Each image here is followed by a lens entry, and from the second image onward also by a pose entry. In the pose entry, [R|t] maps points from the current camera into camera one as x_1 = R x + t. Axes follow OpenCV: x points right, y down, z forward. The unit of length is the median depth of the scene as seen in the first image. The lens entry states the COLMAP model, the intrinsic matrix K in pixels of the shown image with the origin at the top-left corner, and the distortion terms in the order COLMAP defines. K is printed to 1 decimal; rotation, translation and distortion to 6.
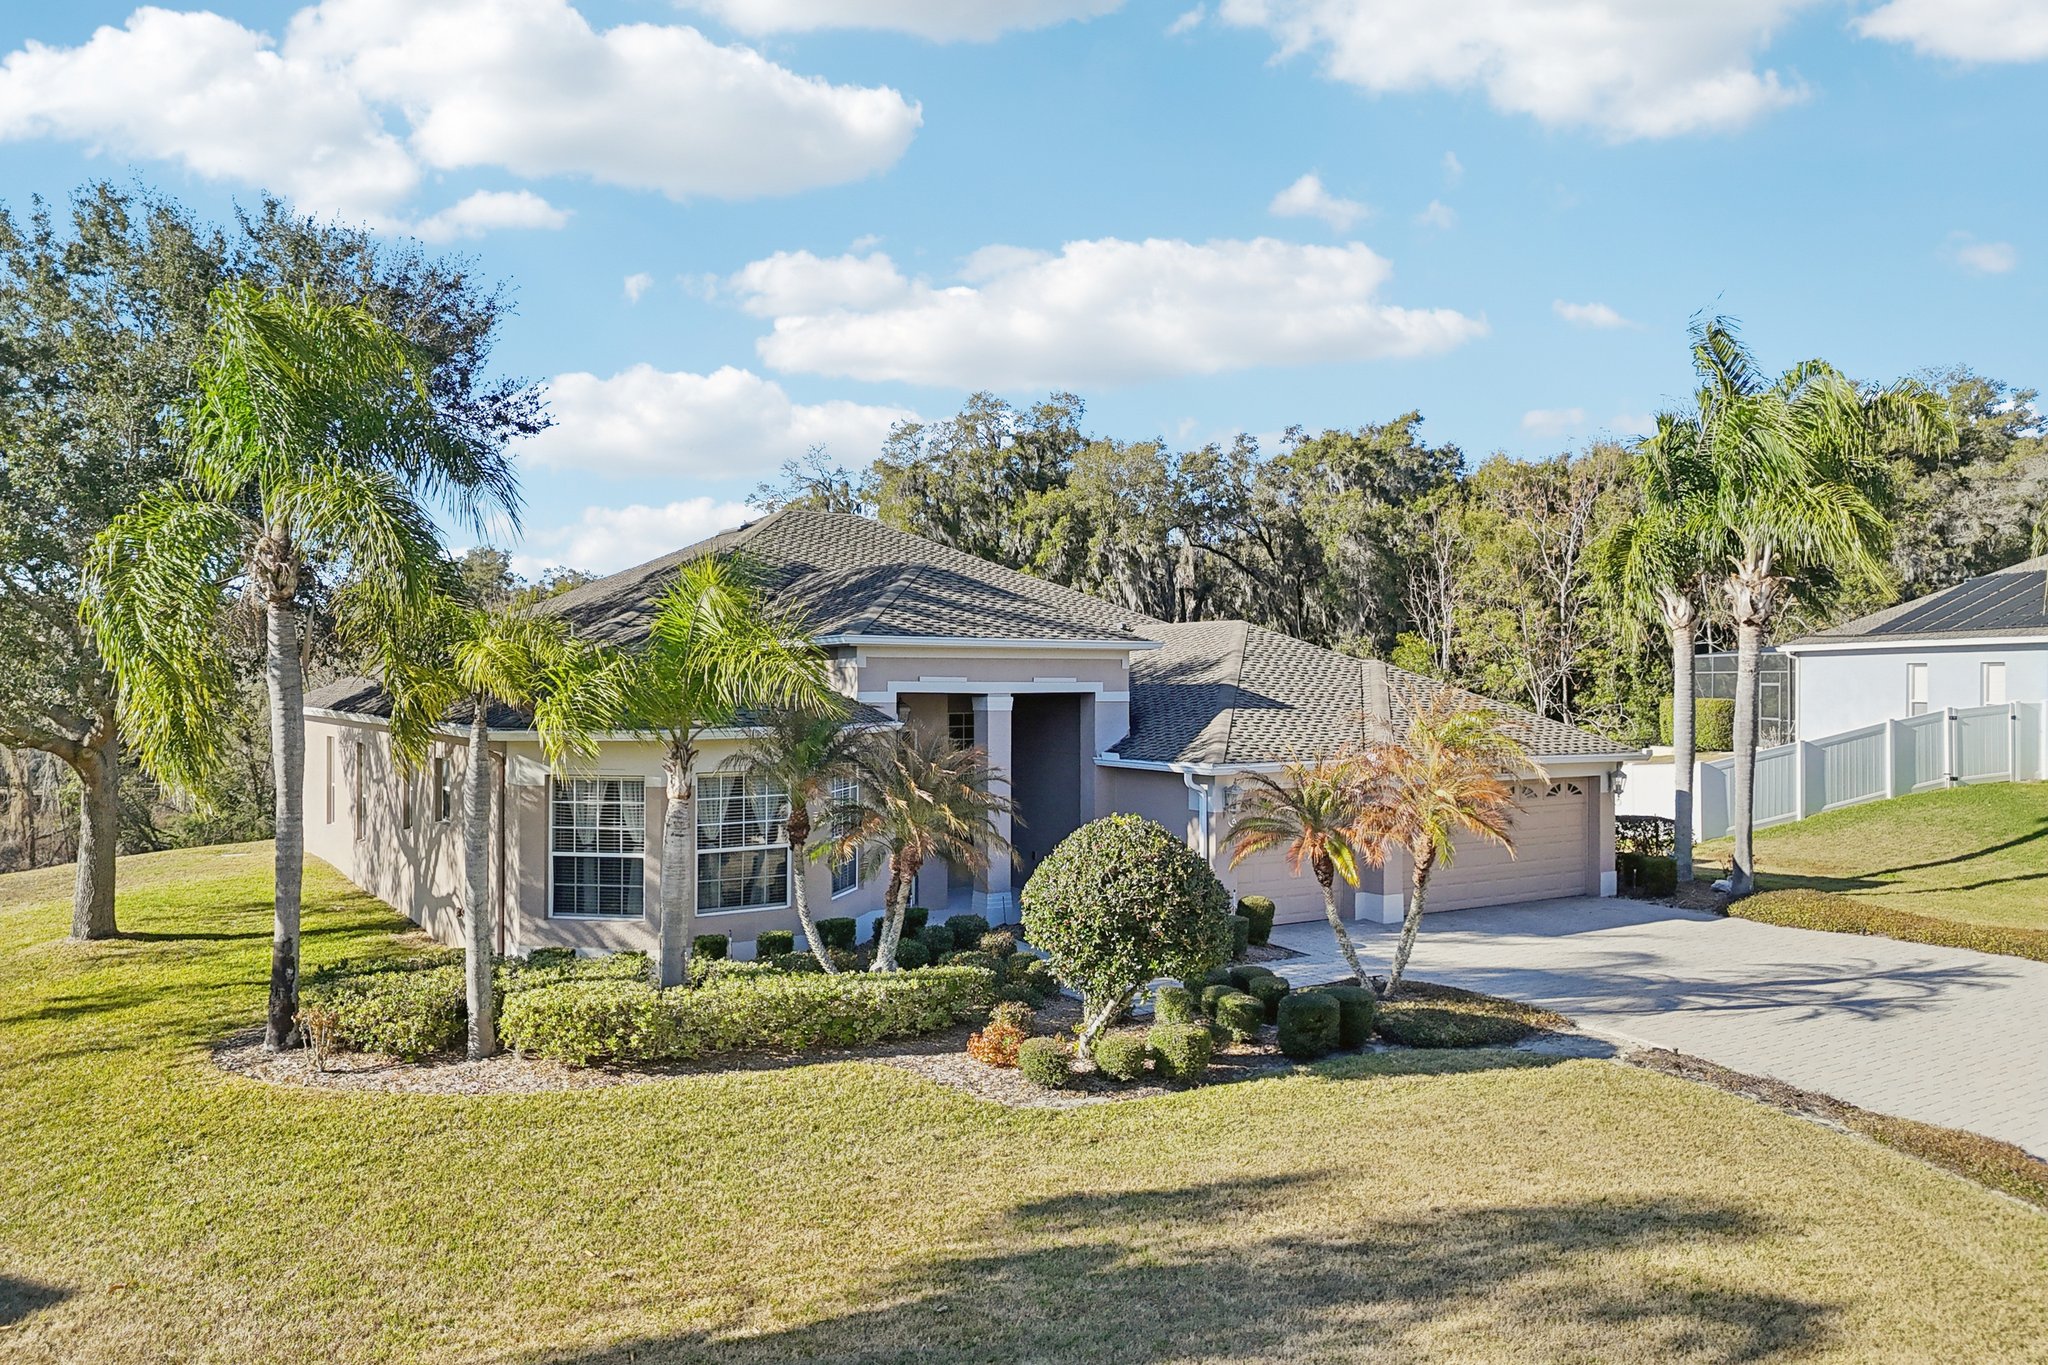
lens RADIAL K [[1487.5, 0, 983.6], [0, 1487.5, 689.6], [0, 0, 1]] dist [0.048109, -0.040897]
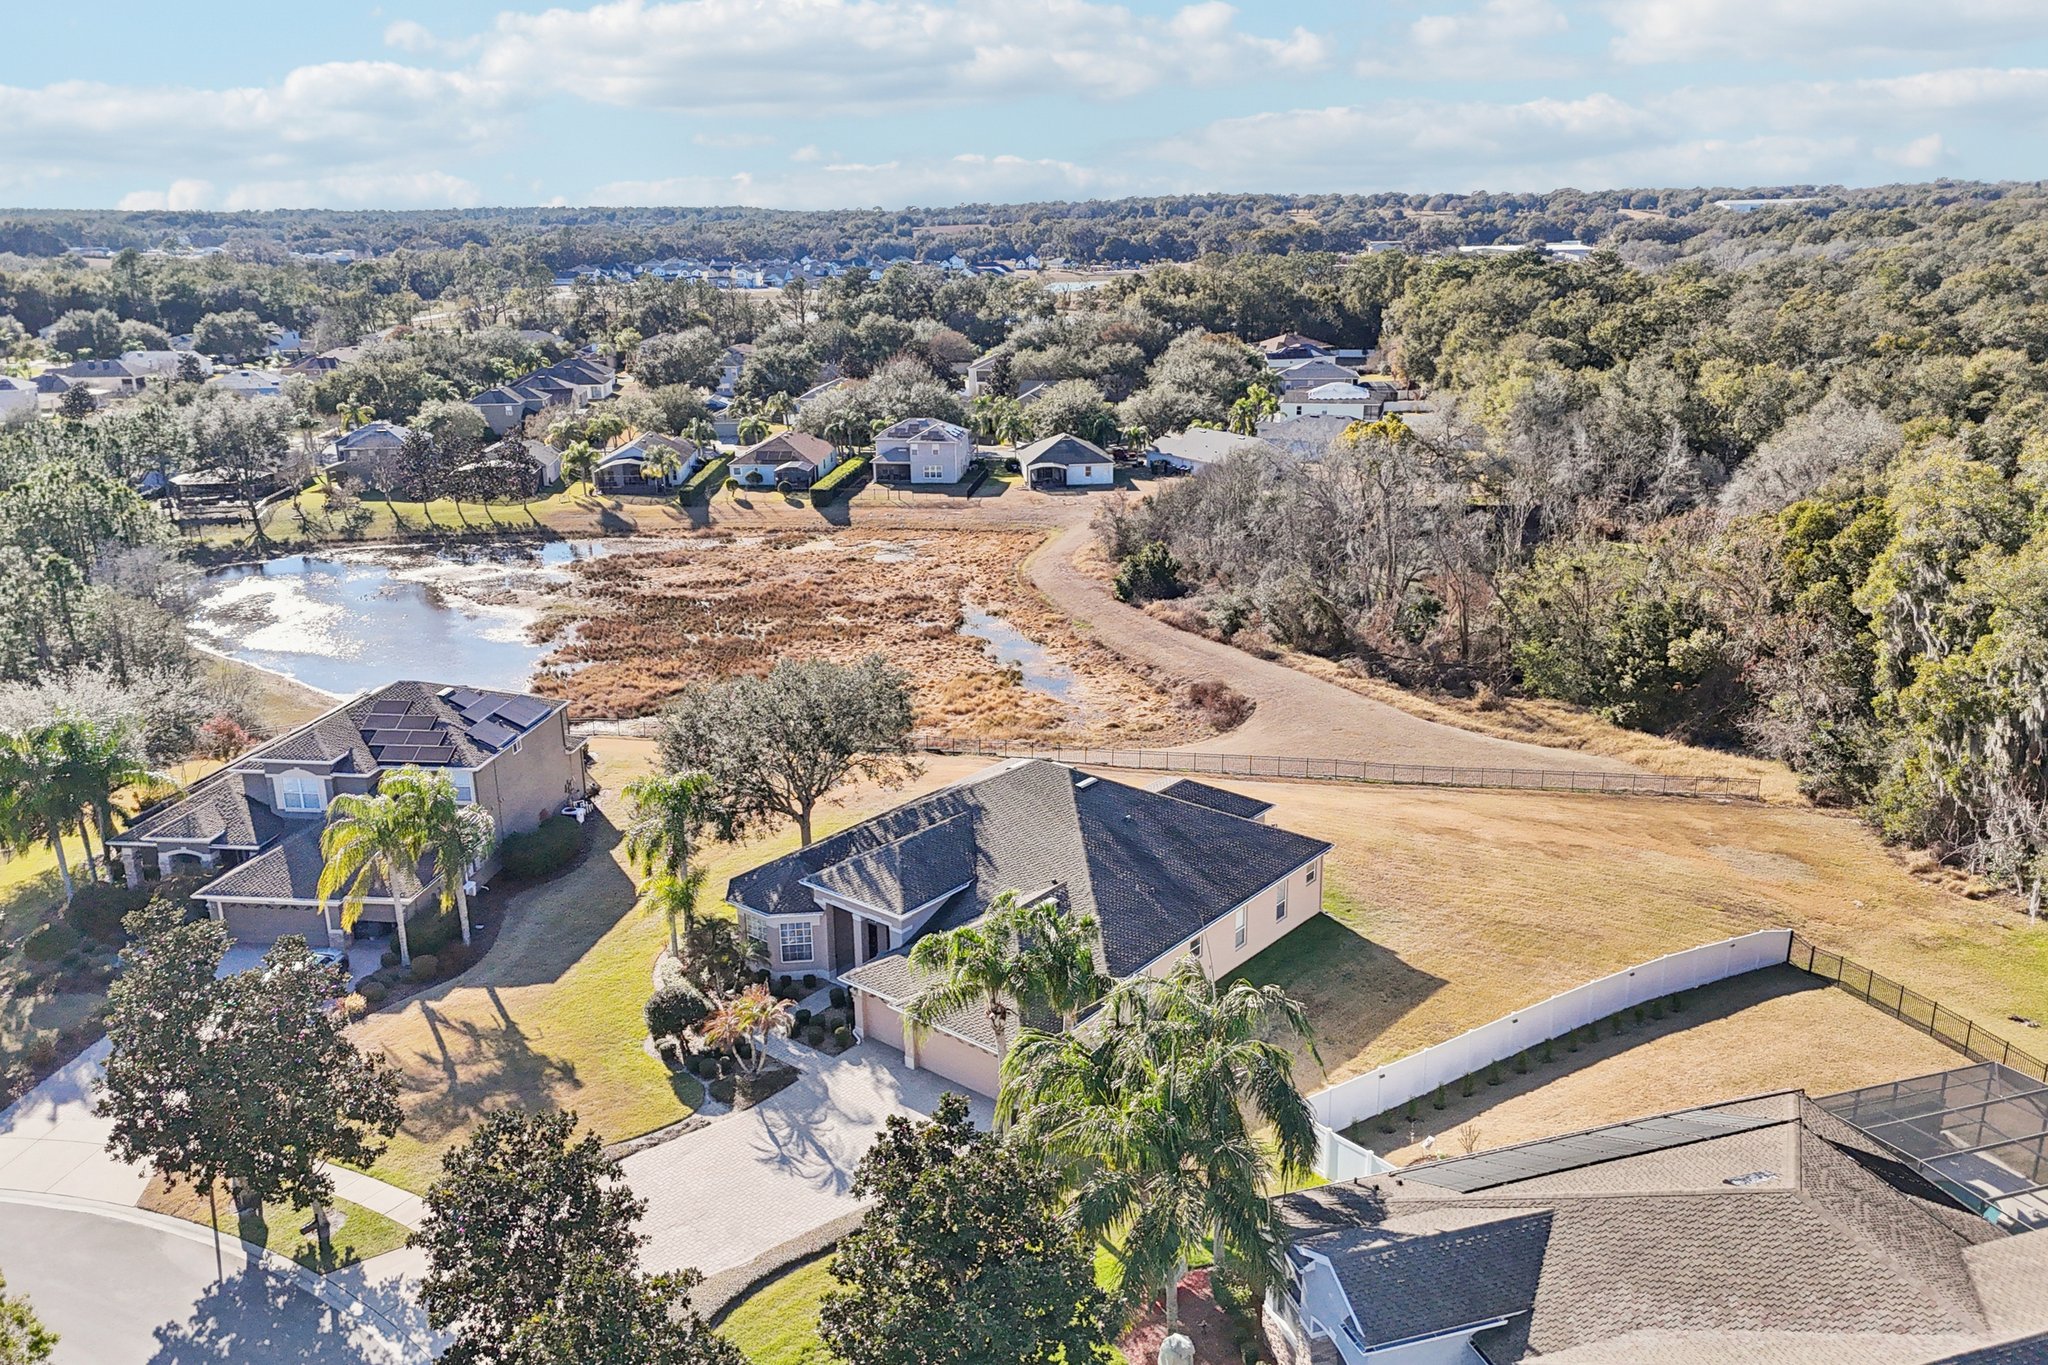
lens RADIAL K [[1487.5, 0, 1031.2], [0, 1487.5, 692.0], [0, 0, 1]] dist [0.048109, -0.040897]
pose [[0.319329, 0.267129, -0.909215, 2.291460], [0.016937, 0.957686, 0.287318, -1.075333], [0.947492, -0.107148, 0.301293, 0.502289]]
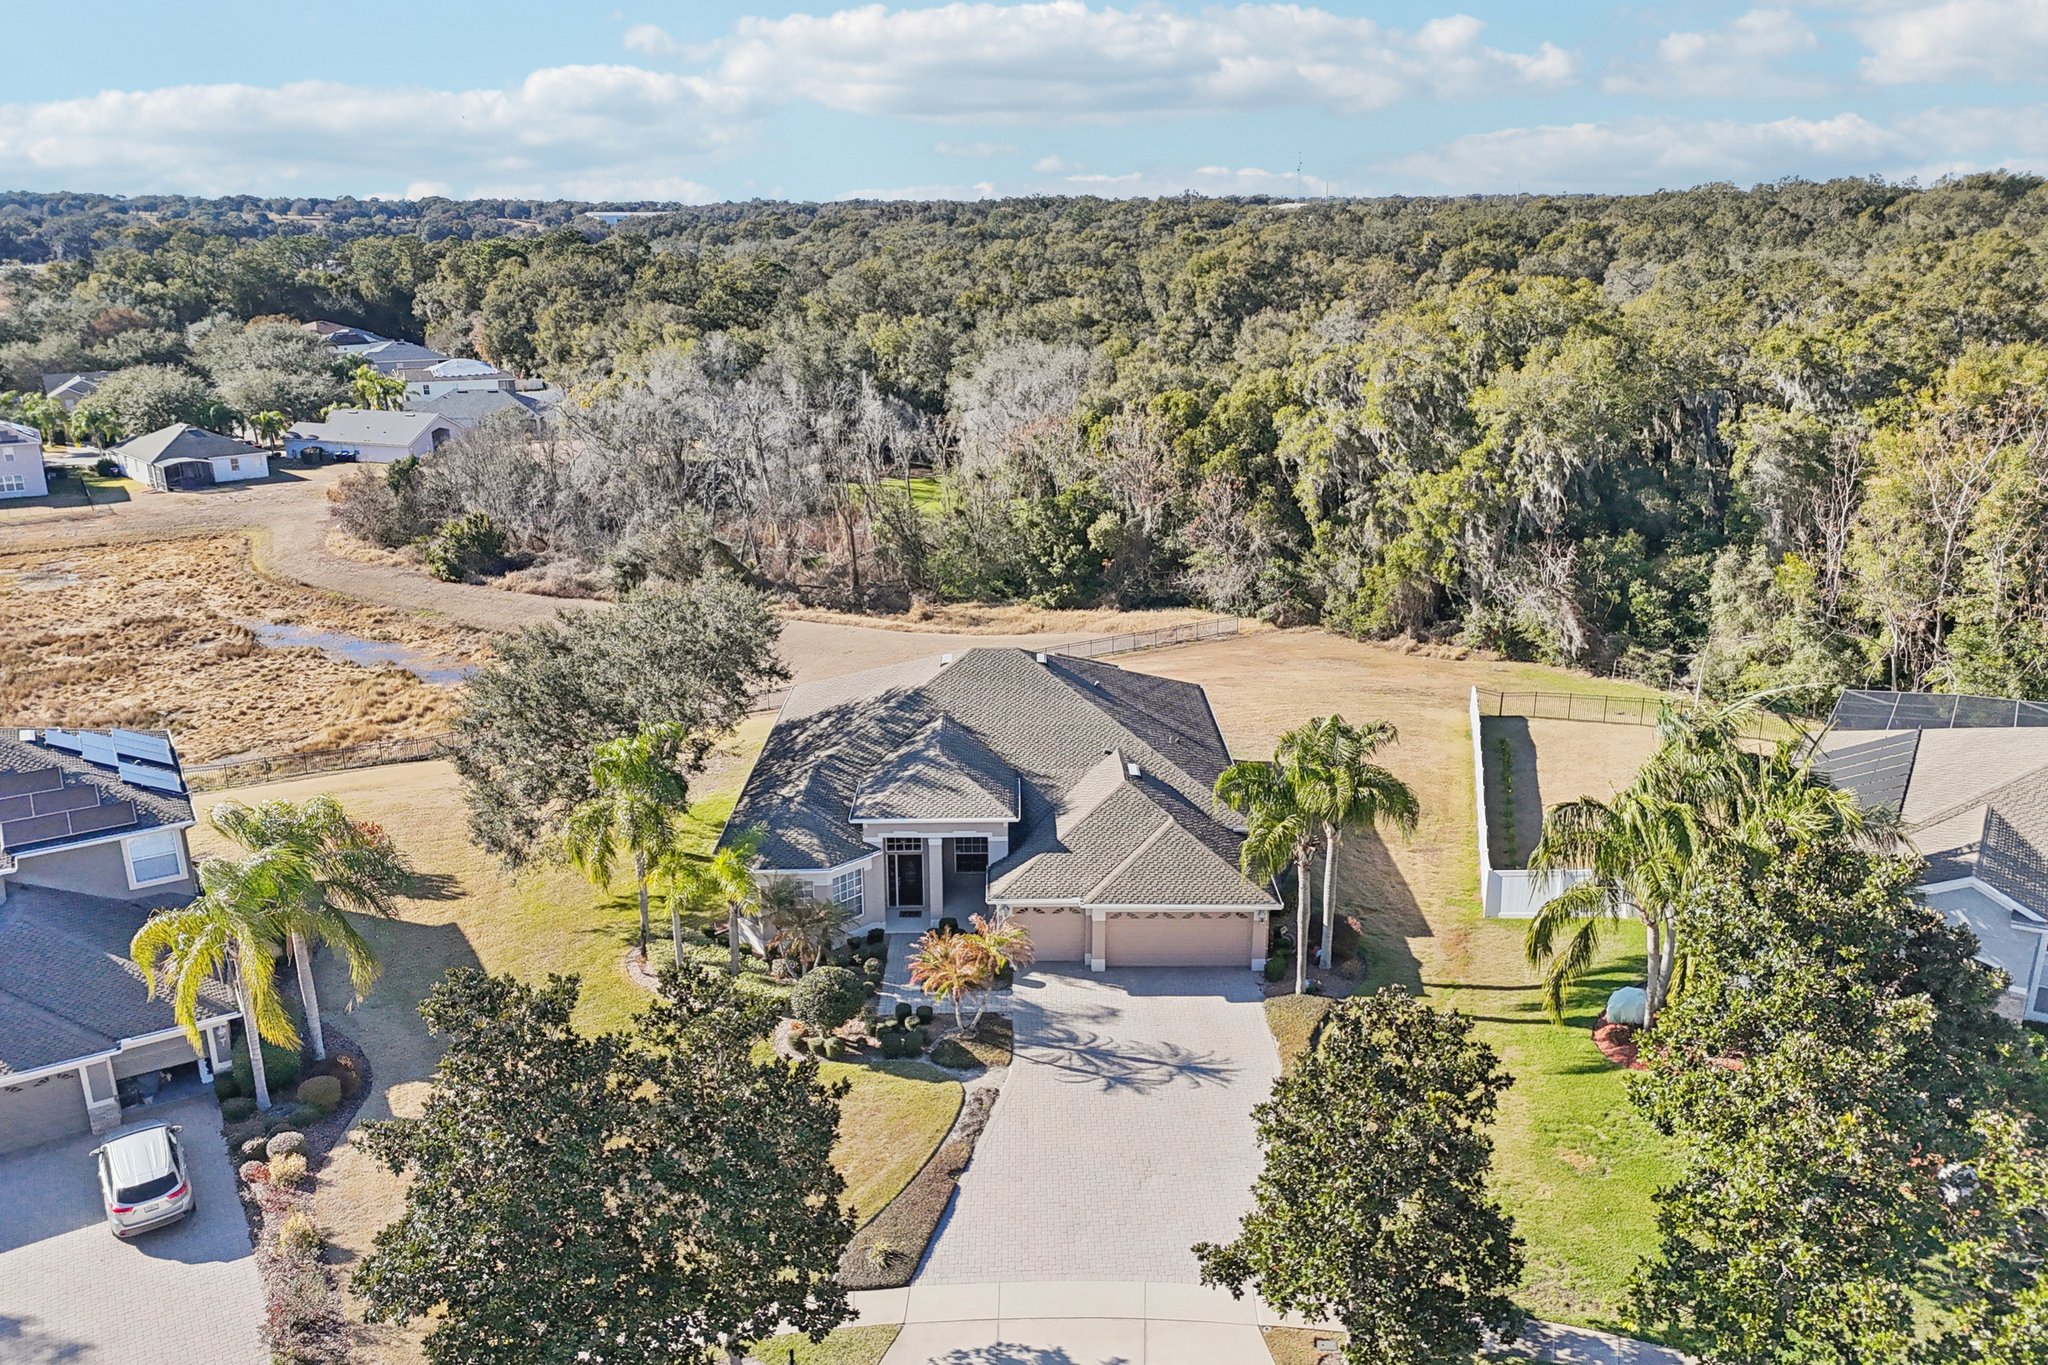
lens RADIAL K [[1487.5, 0, 1005.2], [0, 1487.5, 681.5], [0, 0, 1]] dist [0.048109, -0.040897]
pose [[0.840862, 0.143889, -0.521774, 1.163023], [0.013635, 0.958078, 0.286182, -0.813217], [0.541078, -0.247754, 0.803649, -0.646399]]
